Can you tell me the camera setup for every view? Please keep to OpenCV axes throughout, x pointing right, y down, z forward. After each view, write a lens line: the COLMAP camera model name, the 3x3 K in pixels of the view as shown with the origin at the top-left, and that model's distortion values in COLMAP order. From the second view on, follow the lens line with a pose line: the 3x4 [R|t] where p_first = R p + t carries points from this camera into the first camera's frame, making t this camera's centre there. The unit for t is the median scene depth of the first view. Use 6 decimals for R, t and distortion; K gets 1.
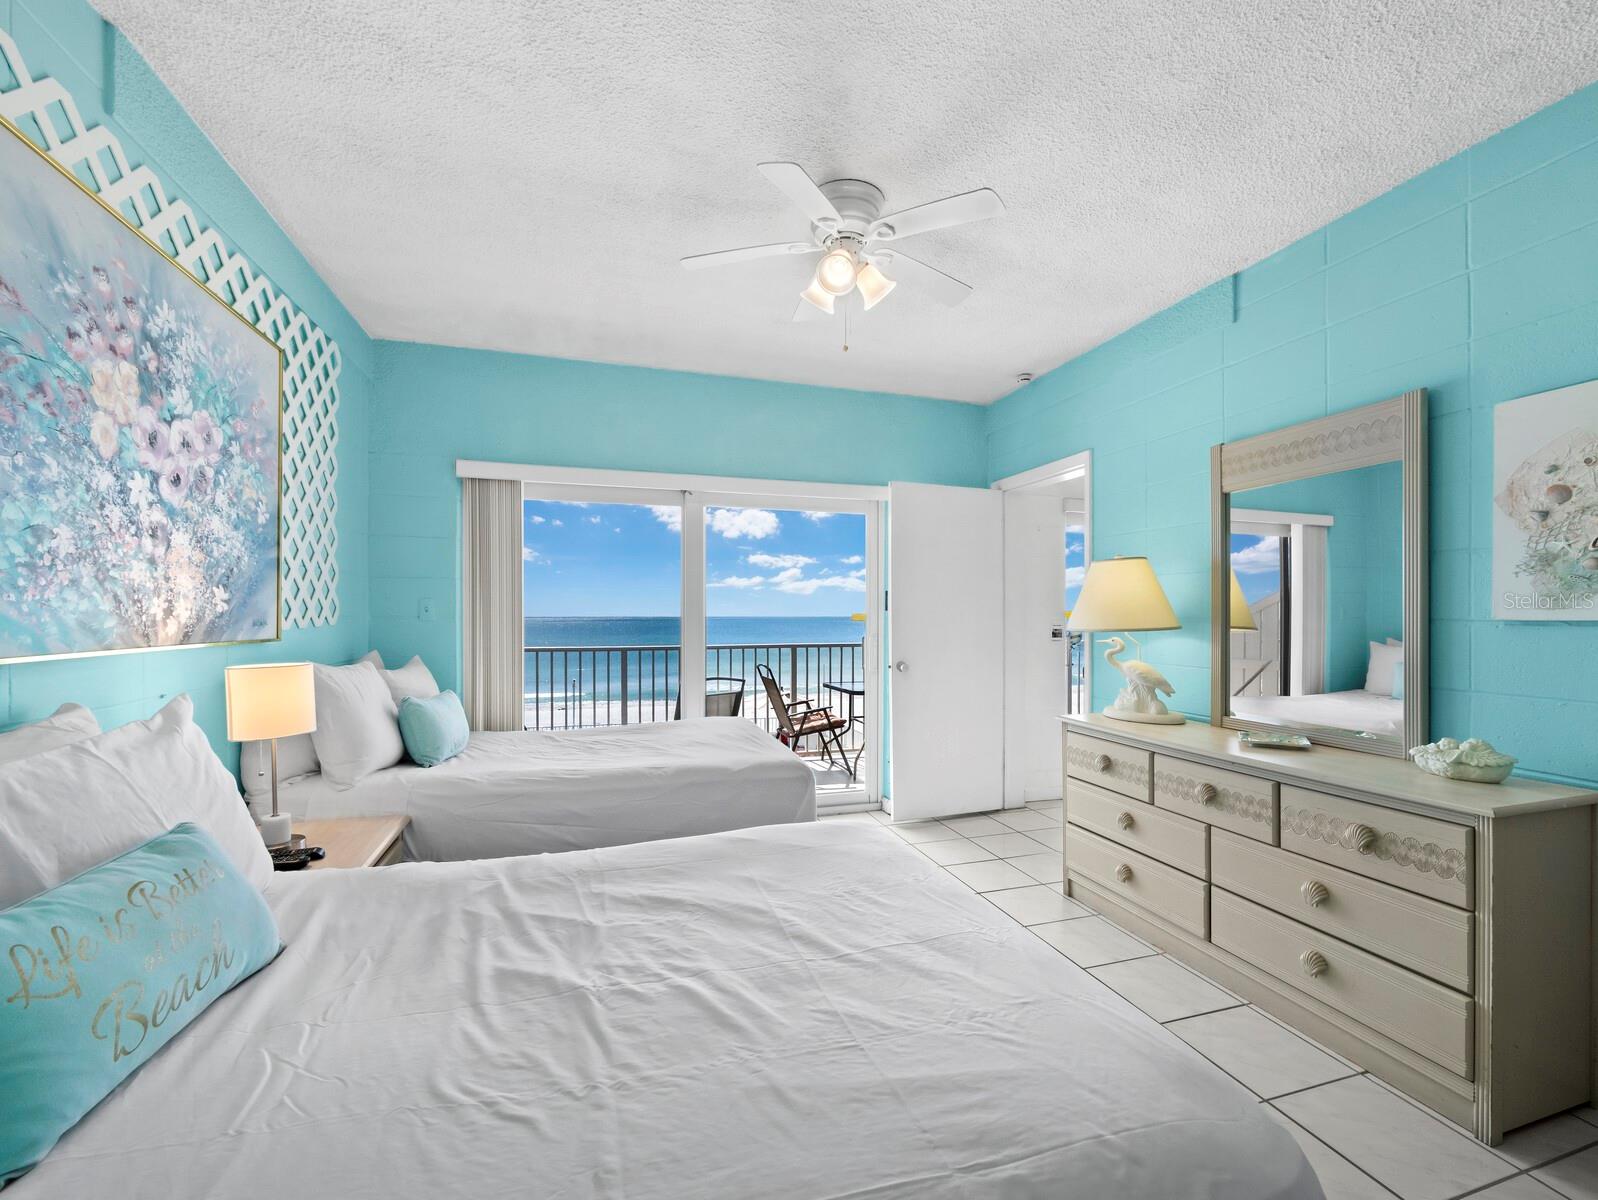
lens RADIAL K [[678.8, 0, 802.1], [0, 678.8, 616.1], [0, 0, 1]] dist [-0.003547, -0.000407]
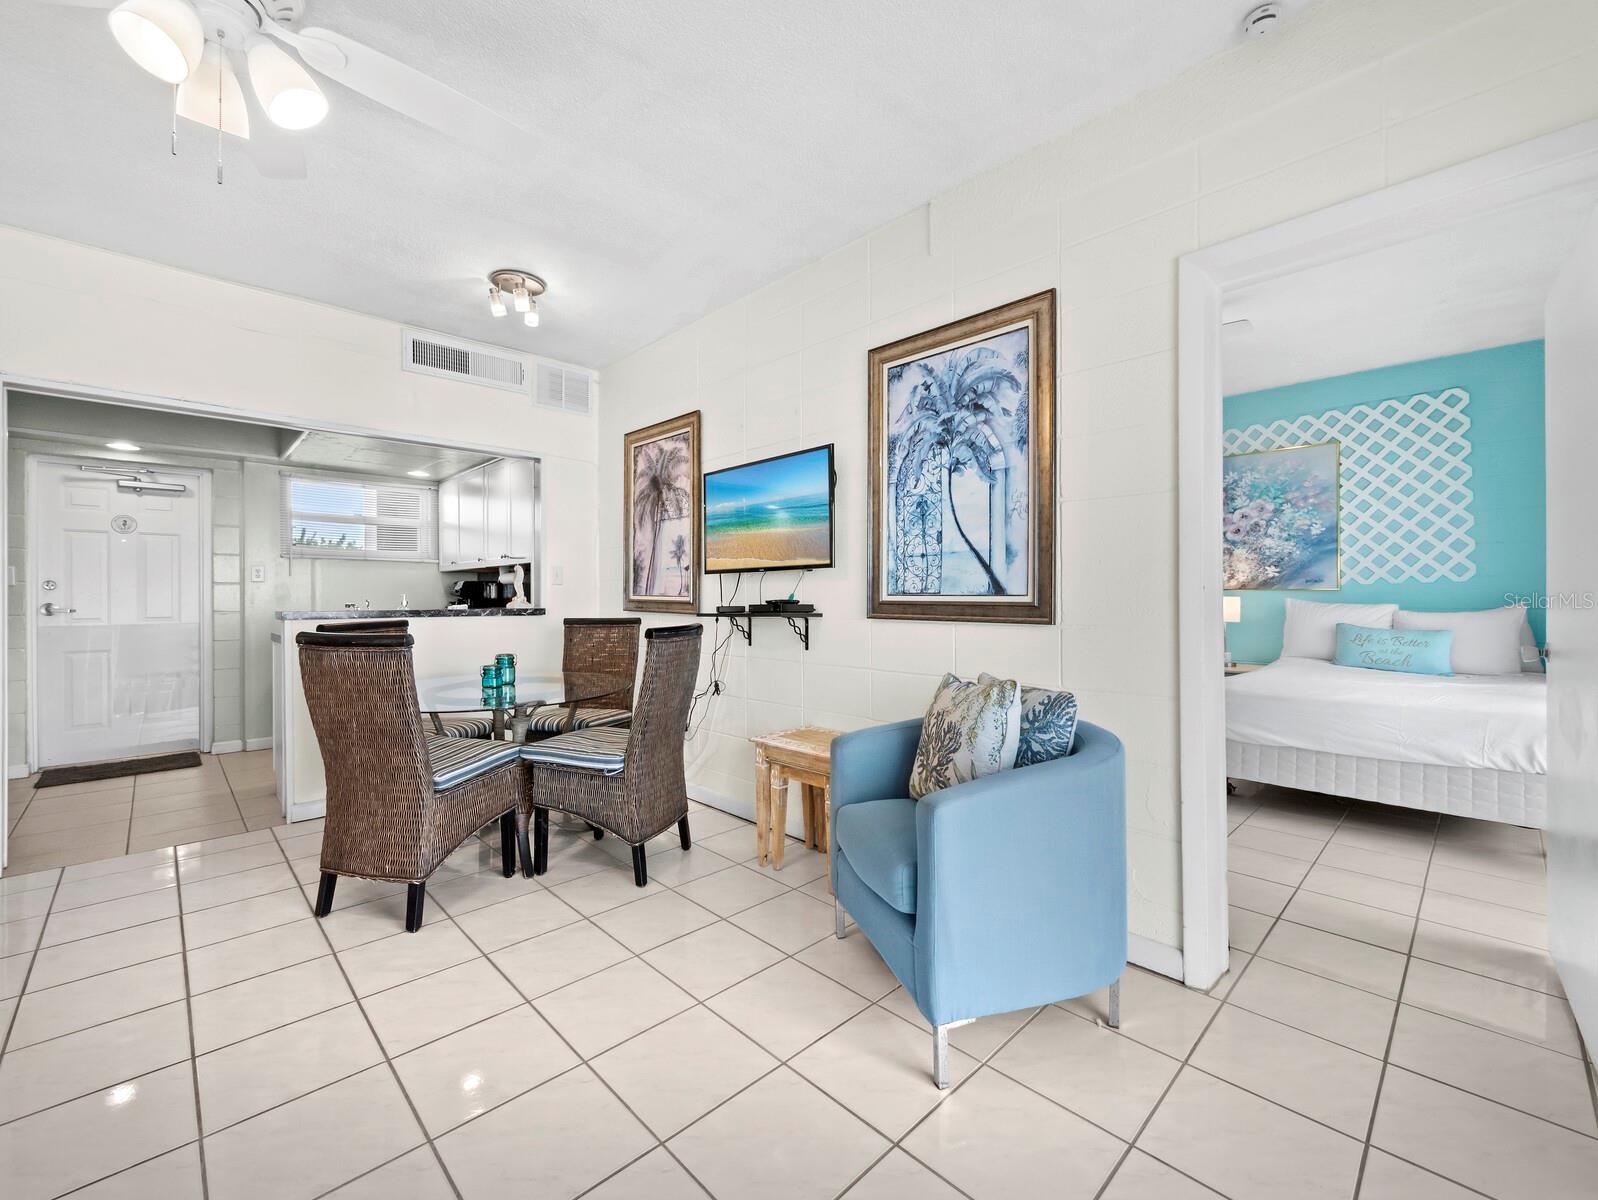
lens RADIAL K [[670.6, 0, 802.6], [0, 670.6, 594.7], [0, 0, 1]] dist [-0.004257, -0.000203]
pose [[-0.891785, 0.004912, -0.452433, 2.078500], [0.004790, 0.999988, 0.001414, 0.056445], [0.452434, -0.000906, -0.891797, 2.810148]]
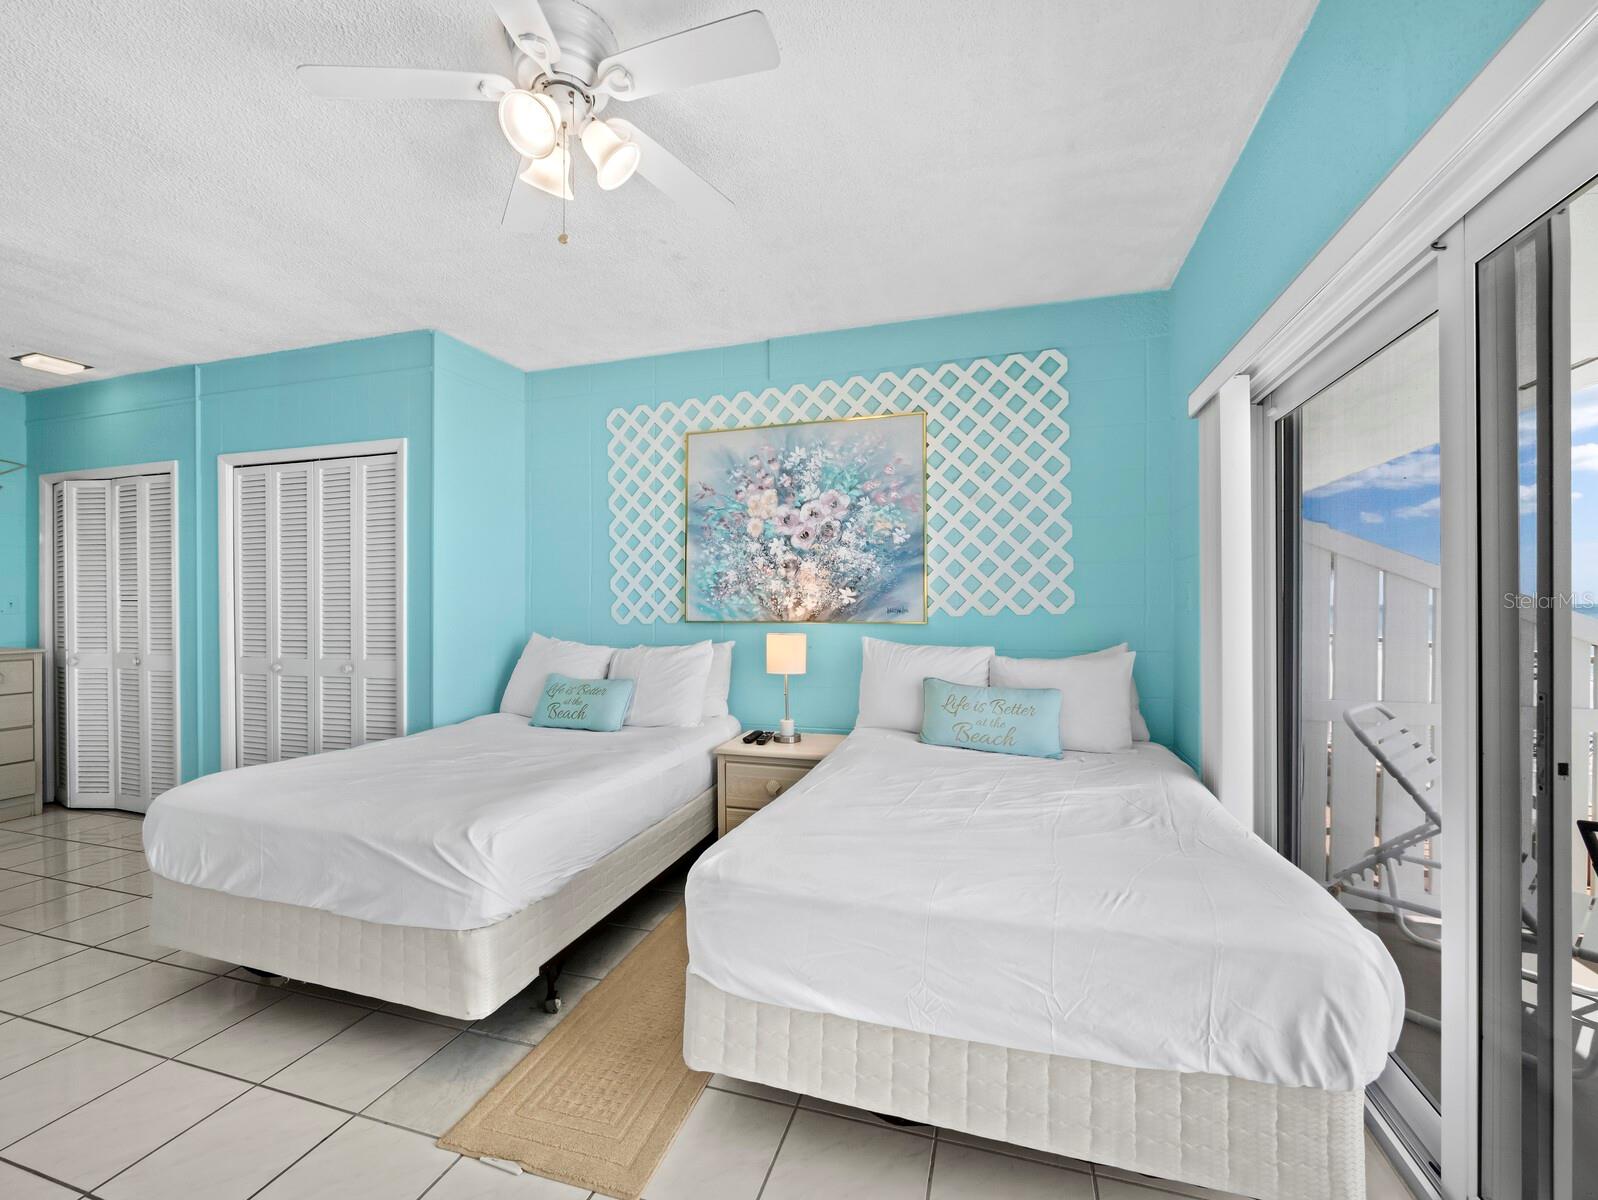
lens RADIAL K [[670.6, 0, 802.6], [0, 670.6, 594.7], [0, 0, 1]] dist [-0.004257, -0.000203]
pose [[-0.562151, -0.009780, -0.826977, 0.681032], [0.002440, 0.999906, -0.013483, -0.006957], [0.827031, -0.009597, -0.562075, 2.156340]]
